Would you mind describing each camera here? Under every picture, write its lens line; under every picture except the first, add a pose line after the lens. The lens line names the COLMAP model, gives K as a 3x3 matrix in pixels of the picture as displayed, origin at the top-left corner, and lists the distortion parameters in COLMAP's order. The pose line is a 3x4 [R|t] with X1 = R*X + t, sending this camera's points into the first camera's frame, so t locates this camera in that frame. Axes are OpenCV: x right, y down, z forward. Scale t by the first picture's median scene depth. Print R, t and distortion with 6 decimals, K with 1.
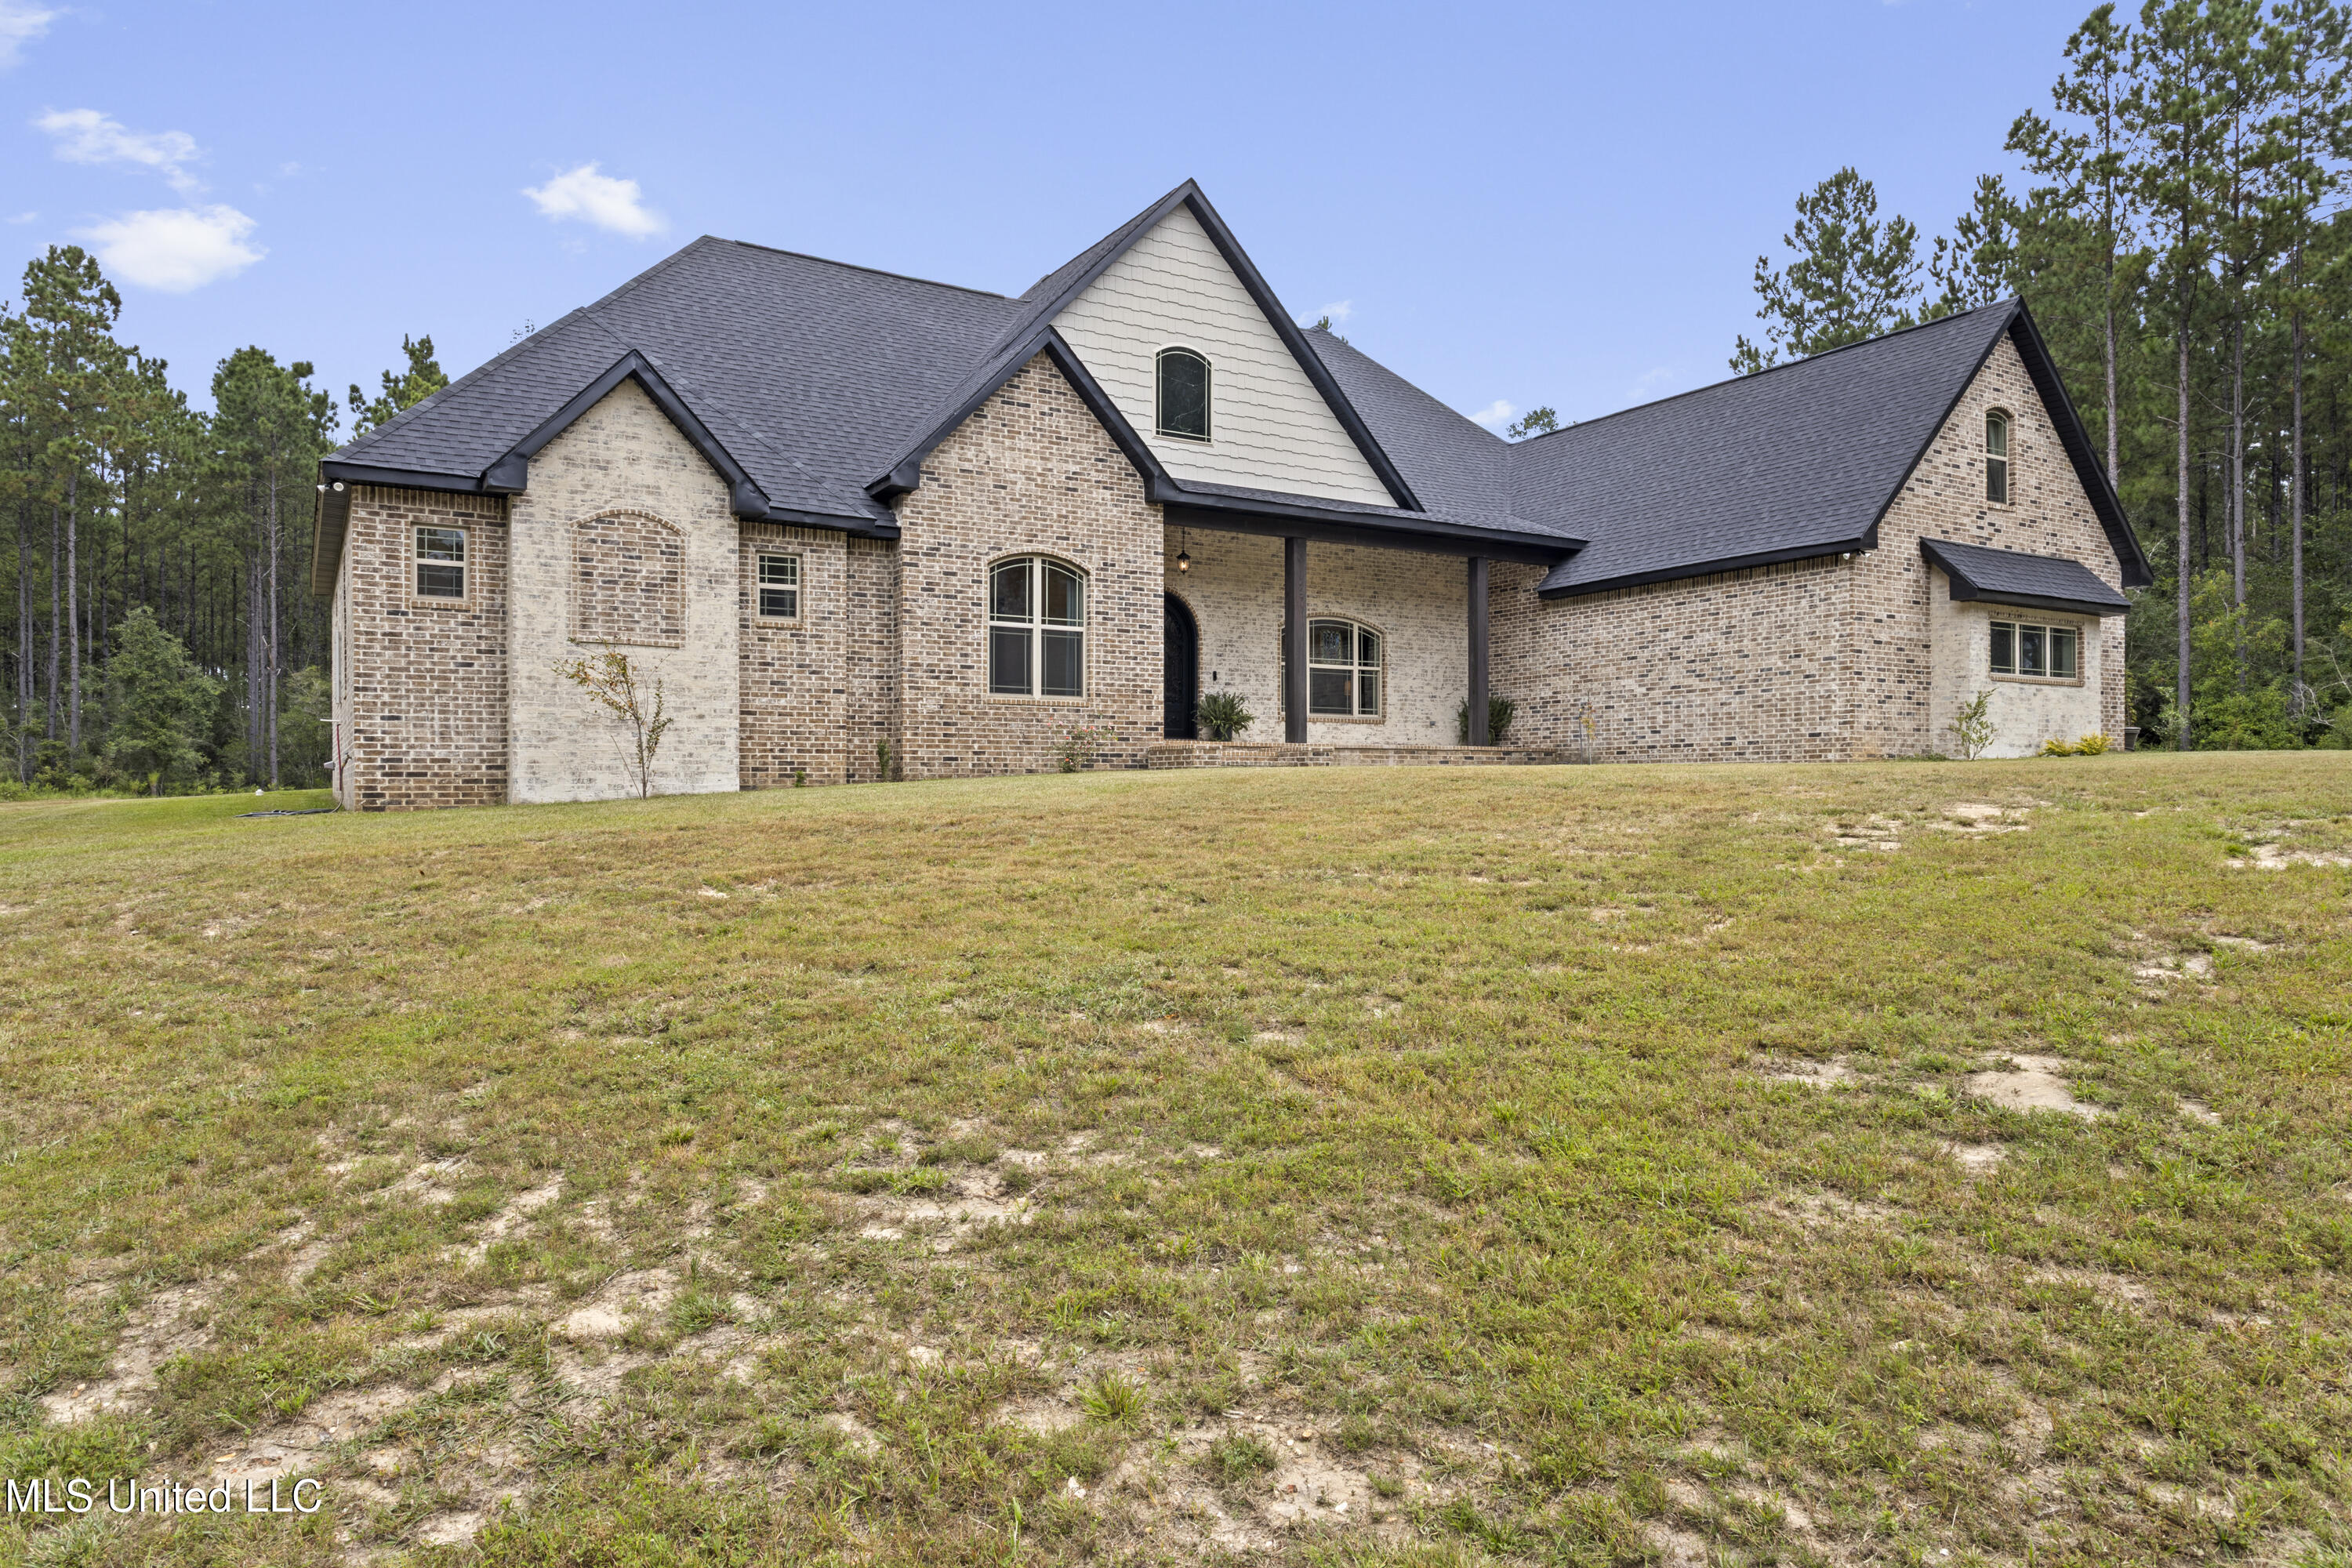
lens RADIAL K [[1440.4, 0, 1180.6], [0, 1440.4, 791.1], [0, 0, 1]] dist [-0.004668, 0.000479]
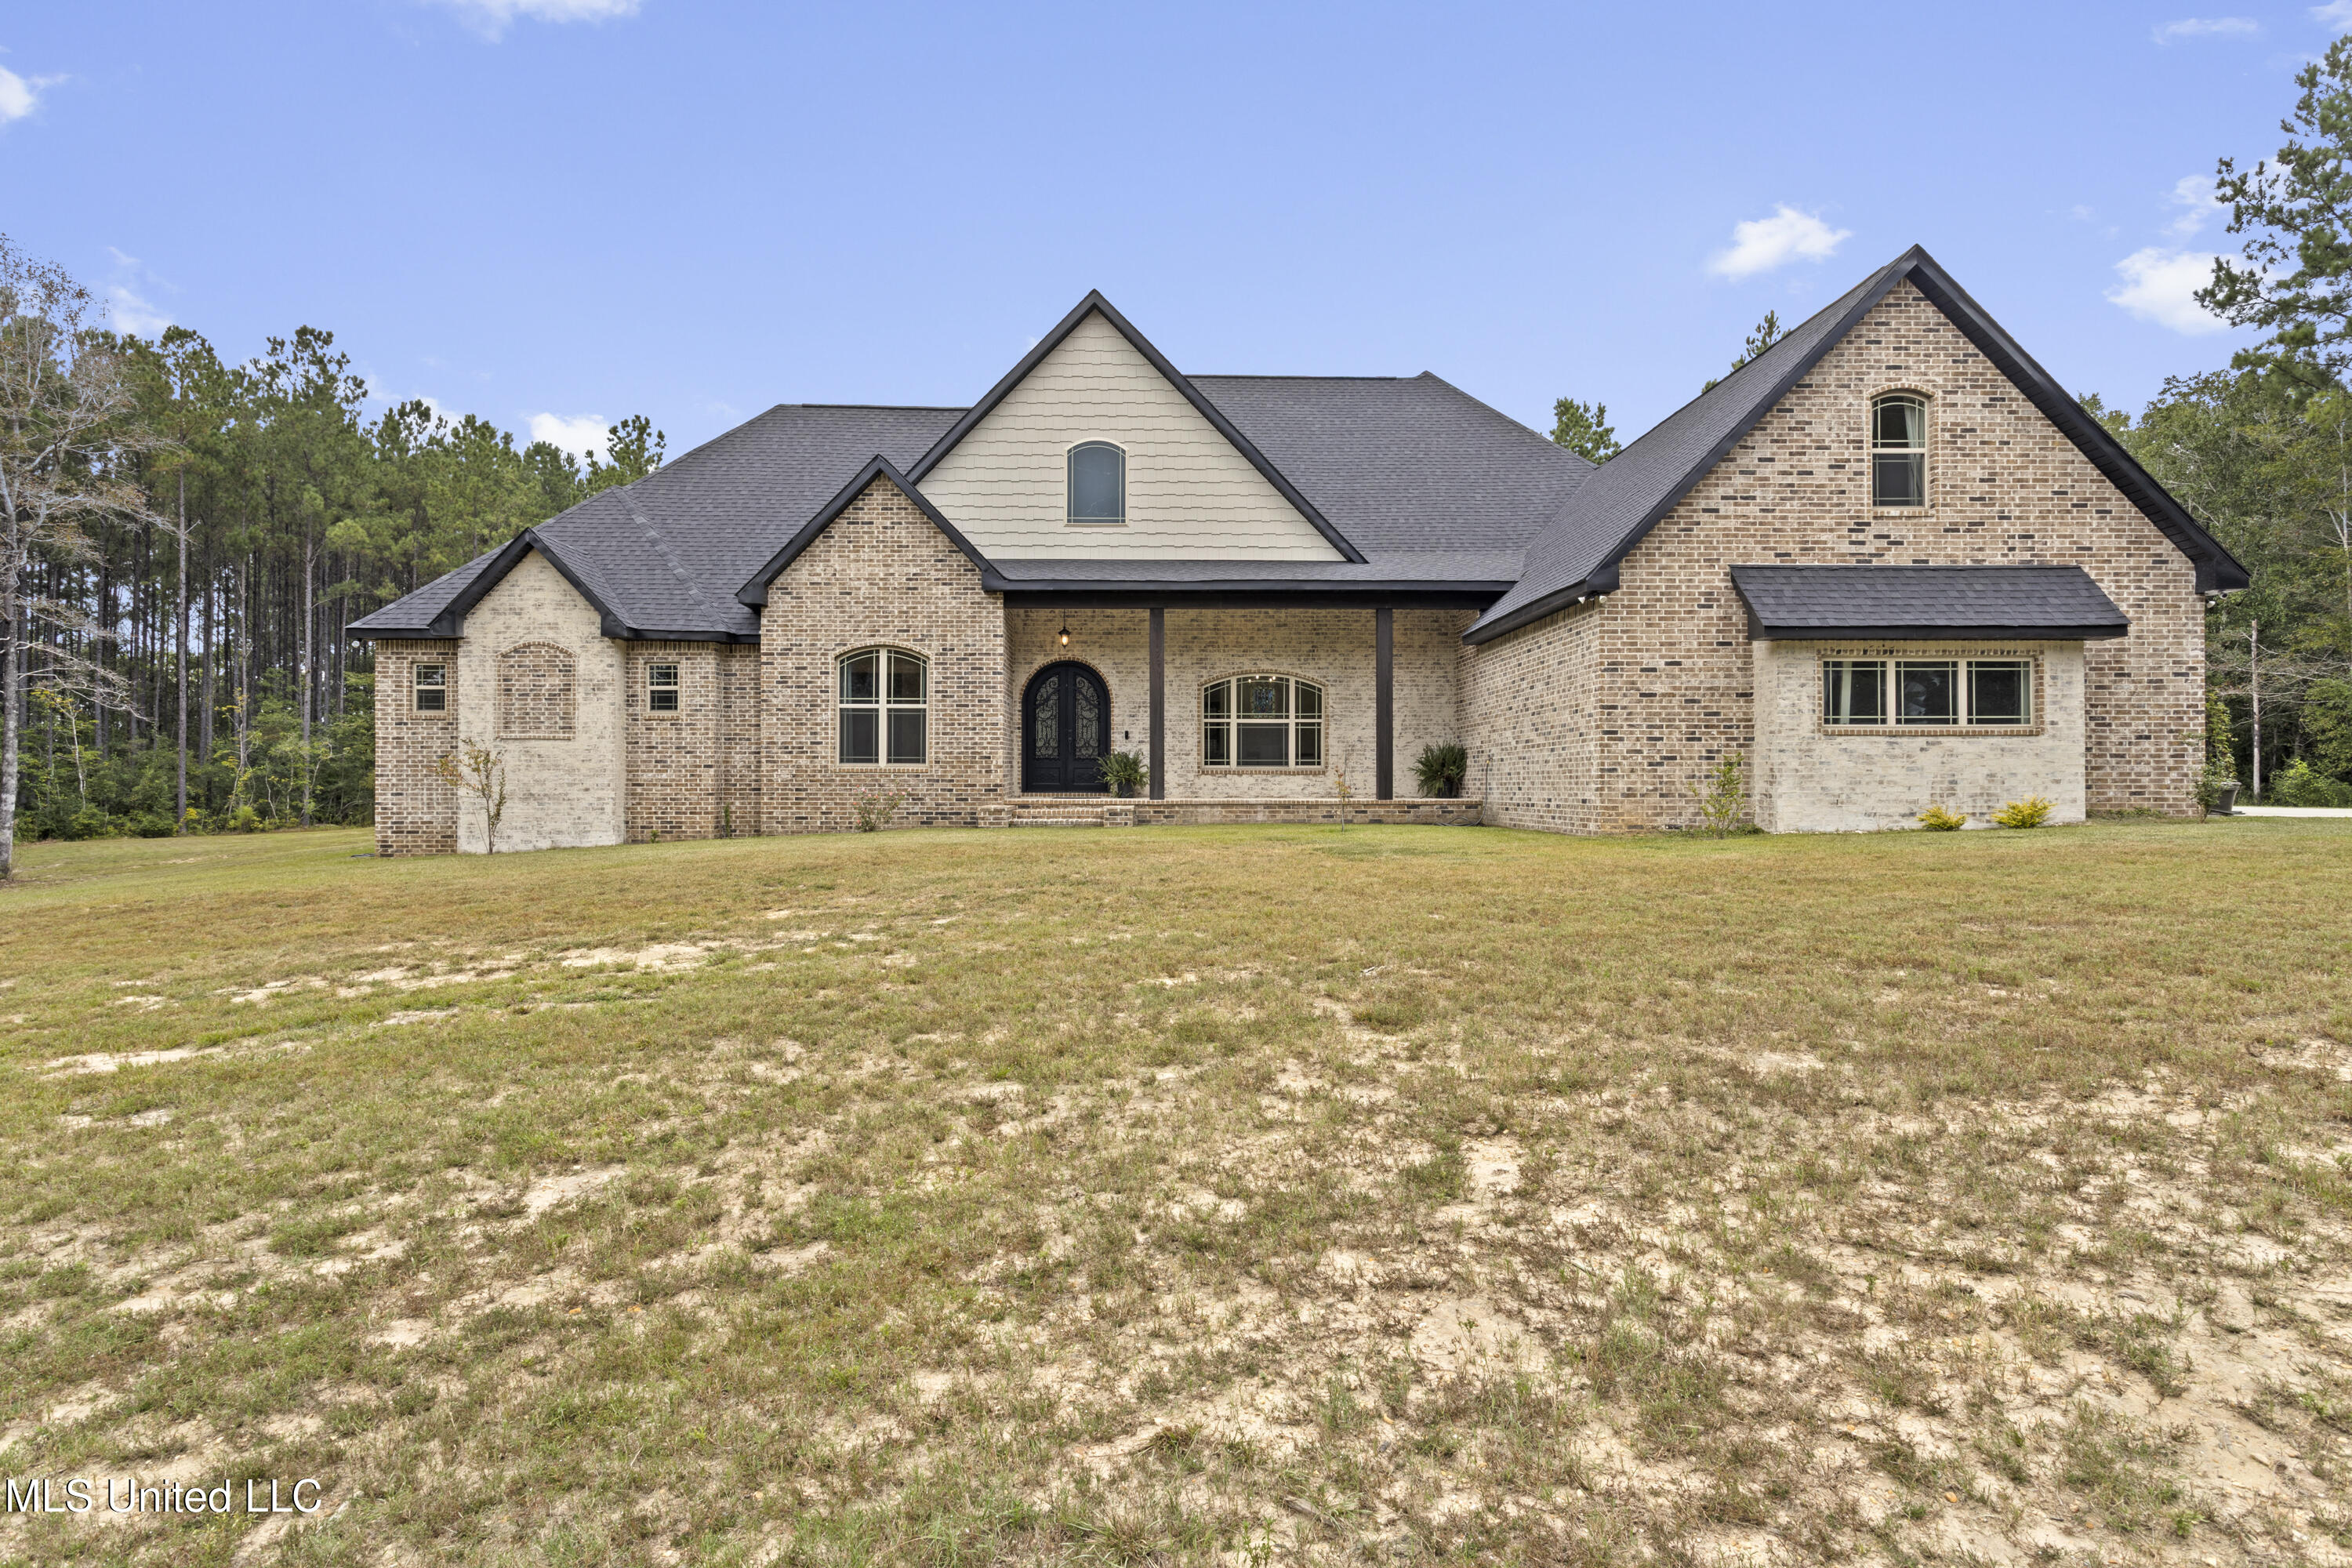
lens RADIAL K [[1294.7, 0, 1173.9], [0, 1294.7, 775.7], [0, 0, 1]] dist [0.005462, 0.000122]
pose [[0.863584, 0.000039, -0.504205, 0.640496], [-0.003220, 0.999980, -0.005438, -0.050958], [0.504195, 0.006320, 0.863567, 0.192597]]
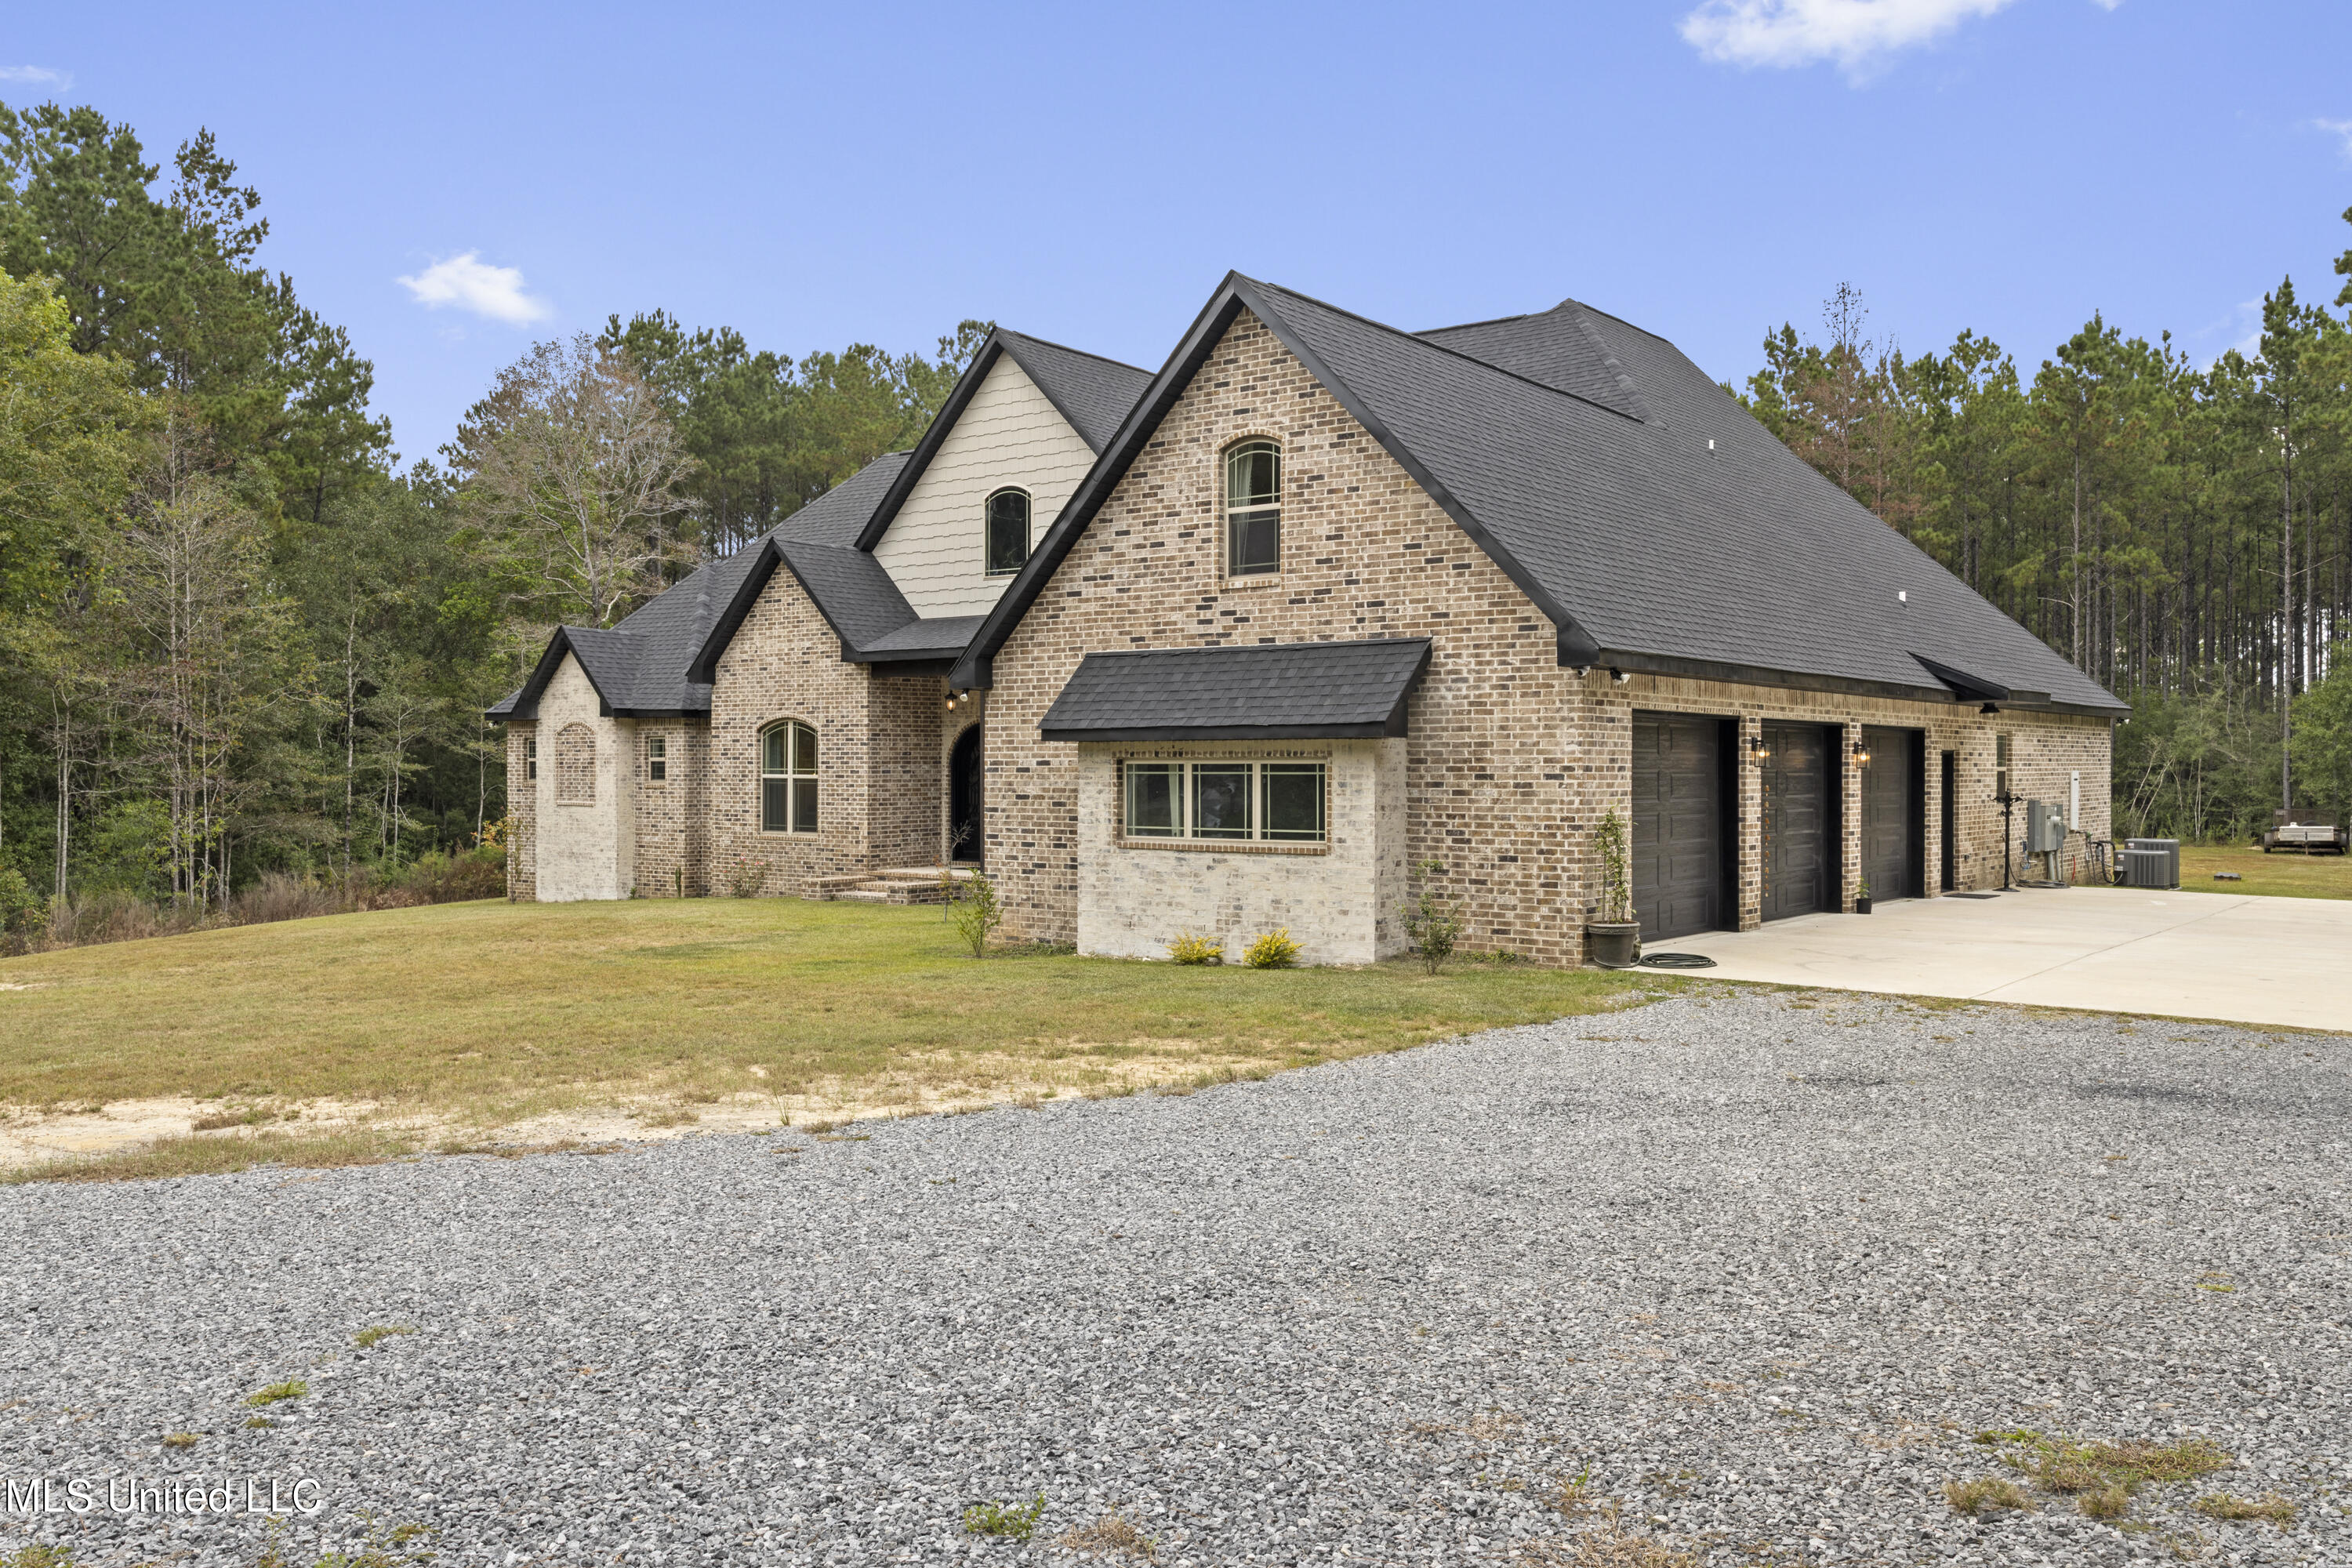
lens RADIAL K [[1909.4, 0, 1175.7], [0, 1909.4, 776.0], [0, 0, 1]] dist [0.003063, 0.000616]
pose [[0.358635, 0.006279, -0.933457, 1.525300], [-0.005750, 0.999973, 0.004517, -0.122272], [0.933460, 0.003748, 0.358661, 0.711374]]
